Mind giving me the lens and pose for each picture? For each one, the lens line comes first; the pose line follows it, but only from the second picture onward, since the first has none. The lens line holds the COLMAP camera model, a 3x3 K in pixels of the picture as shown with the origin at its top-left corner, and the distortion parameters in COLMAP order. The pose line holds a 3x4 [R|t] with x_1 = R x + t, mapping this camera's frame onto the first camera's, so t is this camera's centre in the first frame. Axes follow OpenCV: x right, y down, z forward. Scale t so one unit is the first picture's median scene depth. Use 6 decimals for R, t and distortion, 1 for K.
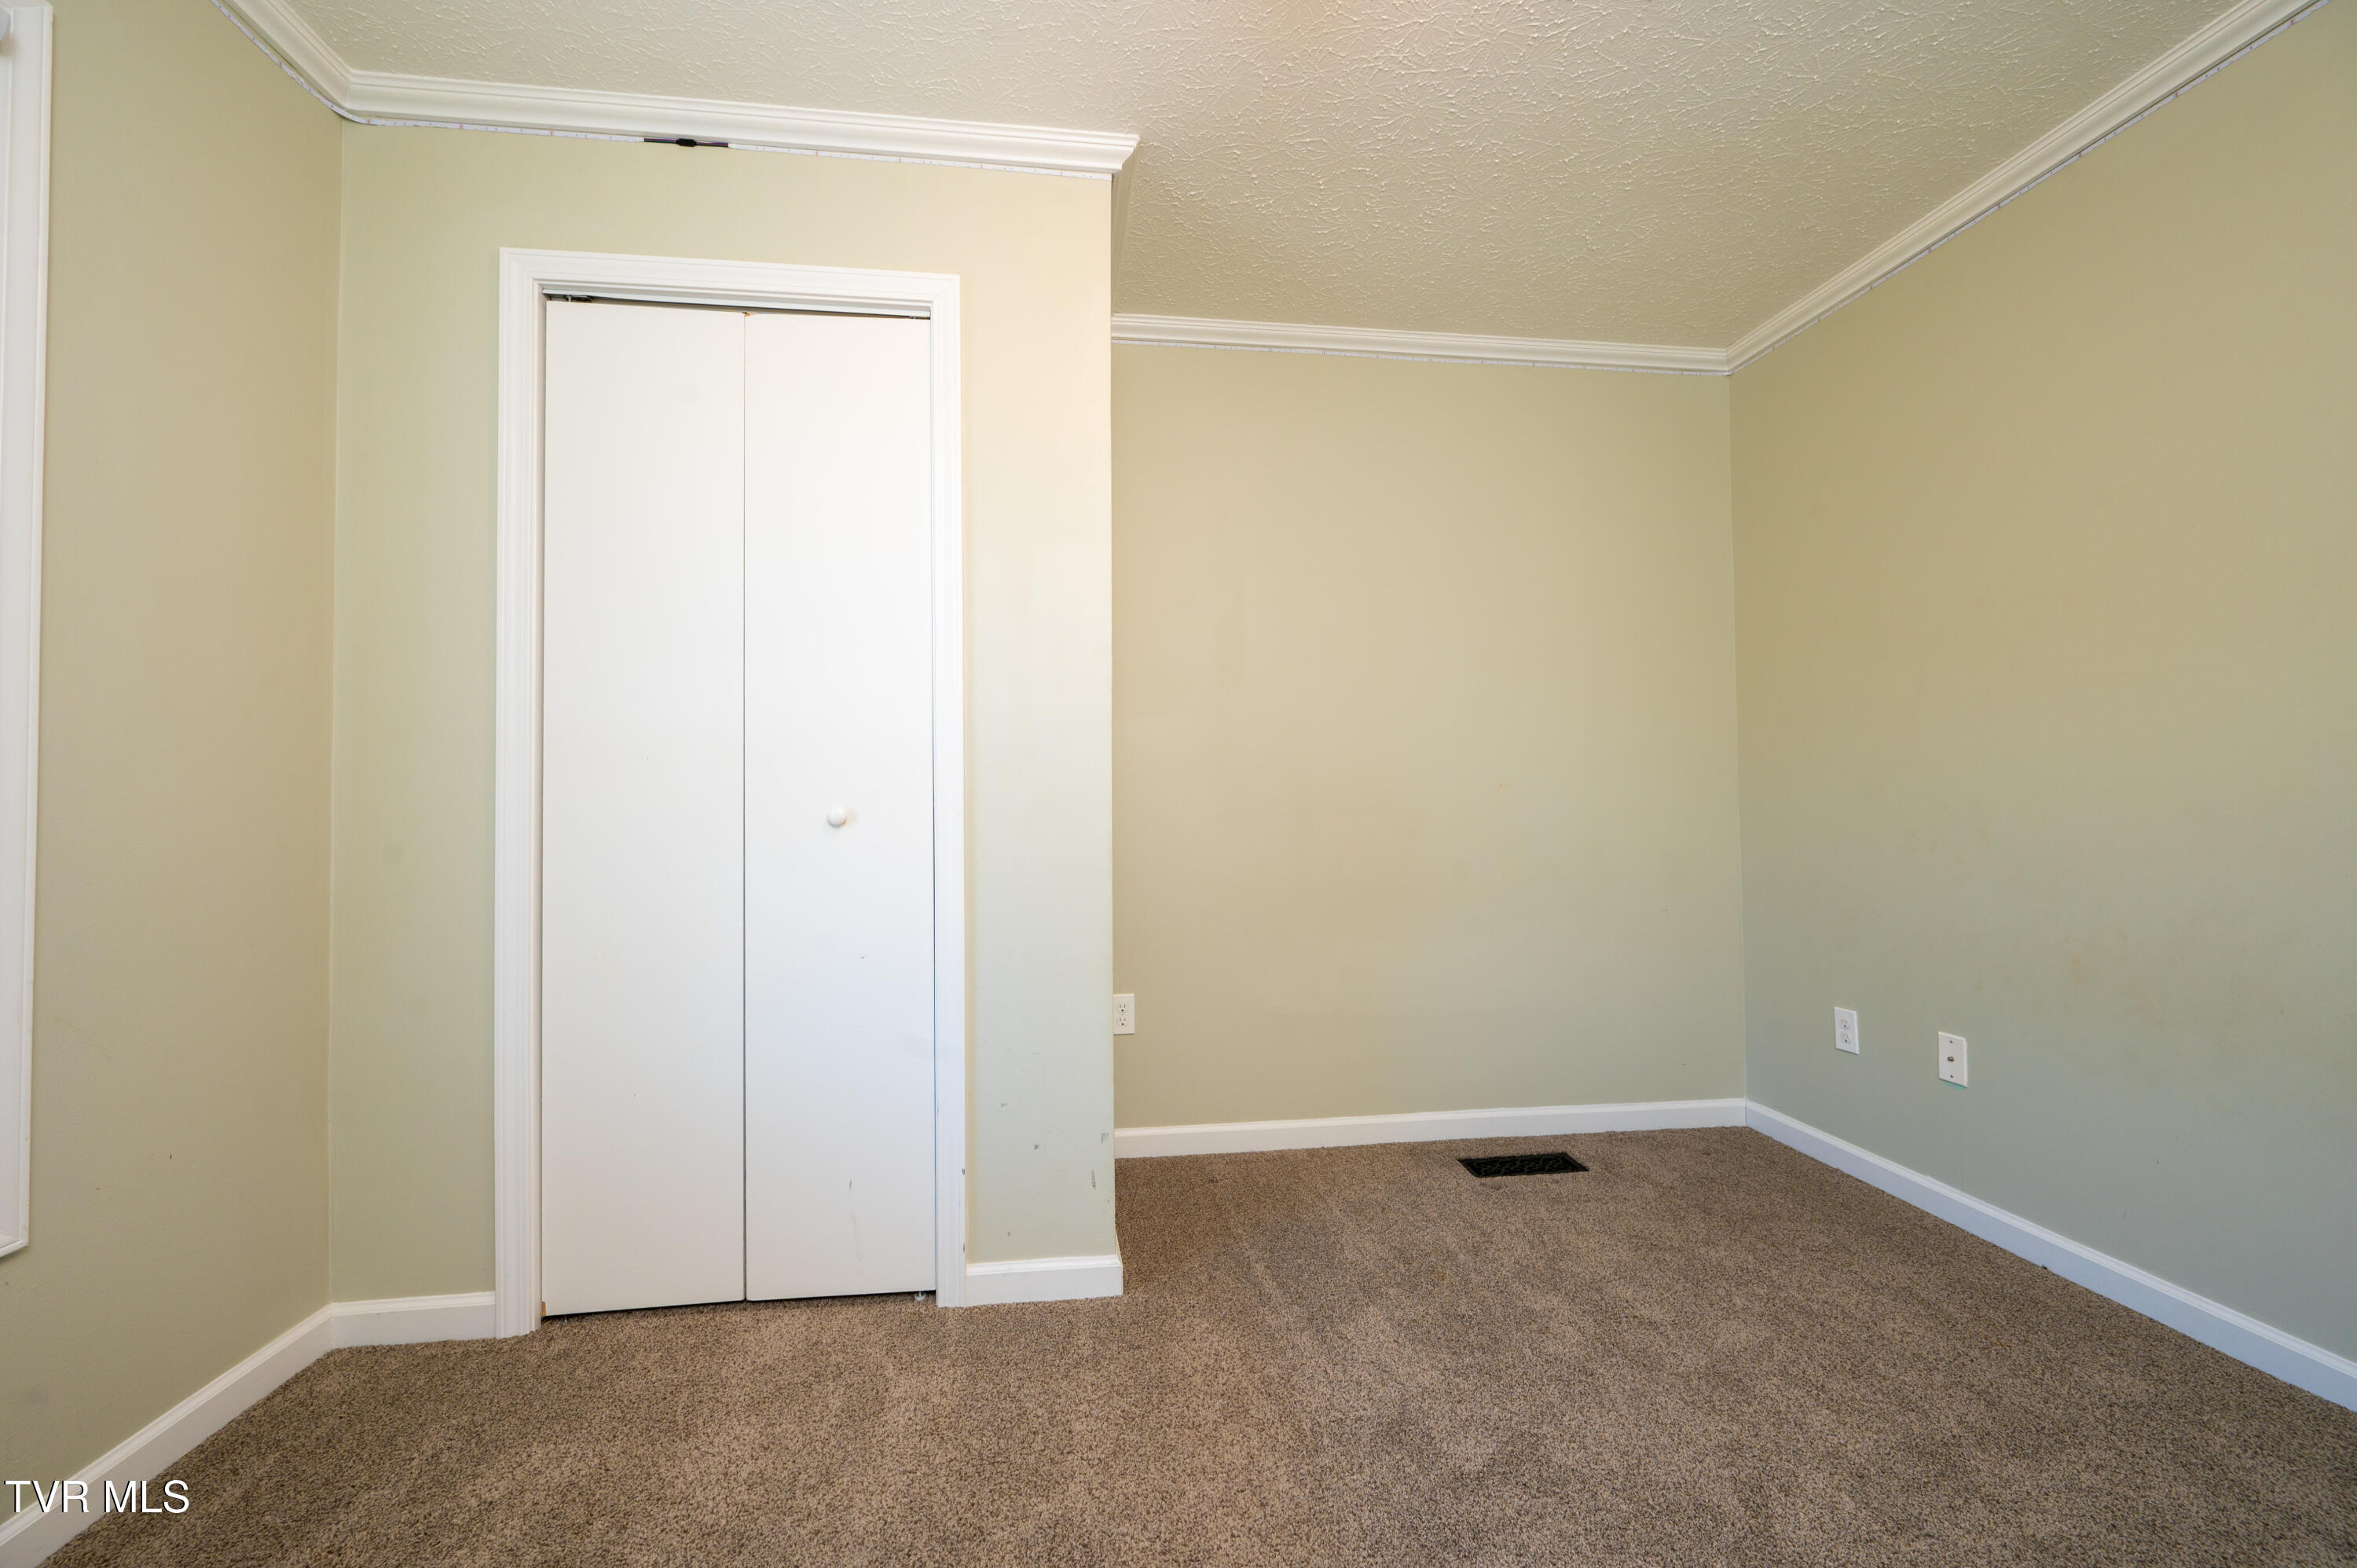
lens RADIAL K [[921.0, 0, 1173.4], [0, 921.0, 796.7], [0, 0, 1]] dist [-0.001444, 0.000311]
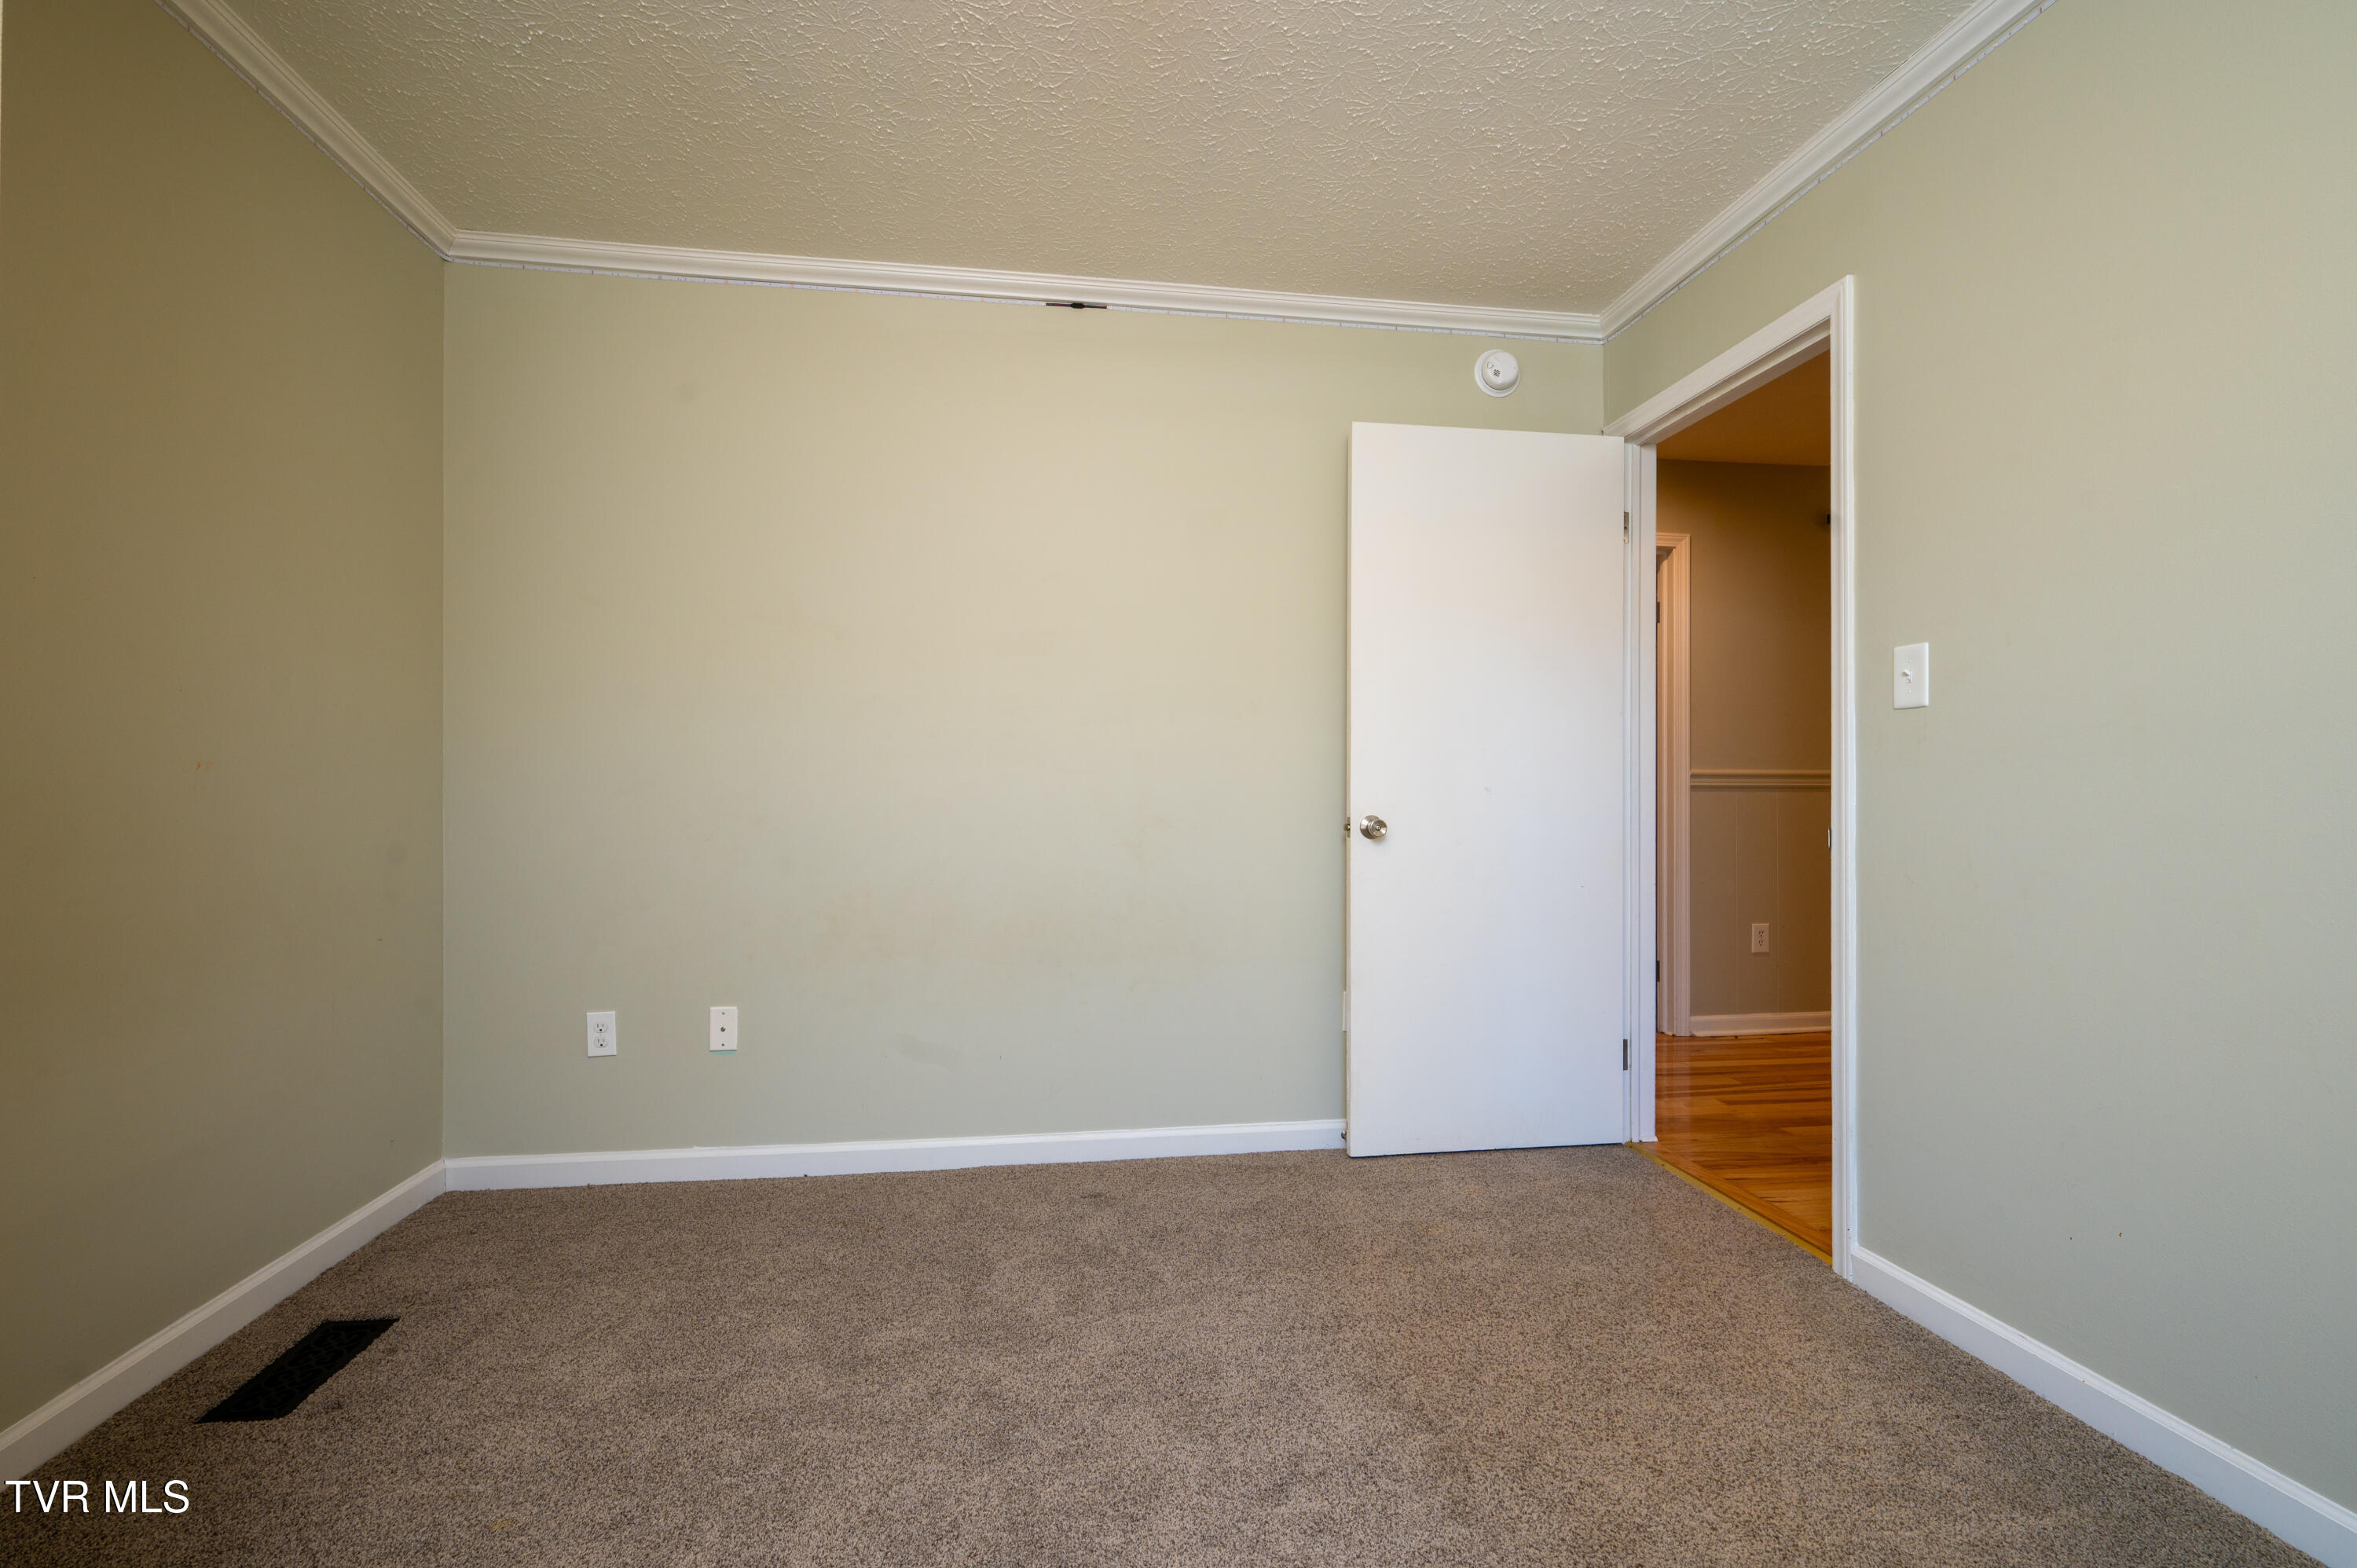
lens RADIAL K [[1073.1, 0, 1185.2], [0, 1073.1, 784.0], [0, 0, 1]] dist [0.001366, -0.000215]
pose [[-0.049429, 0.014230, 0.998676, -0.365088], [-0.016983, 0.999742, -0.015086, 0.002979], [-0.998633, -0.017706, -0.049175, 0.412360]]
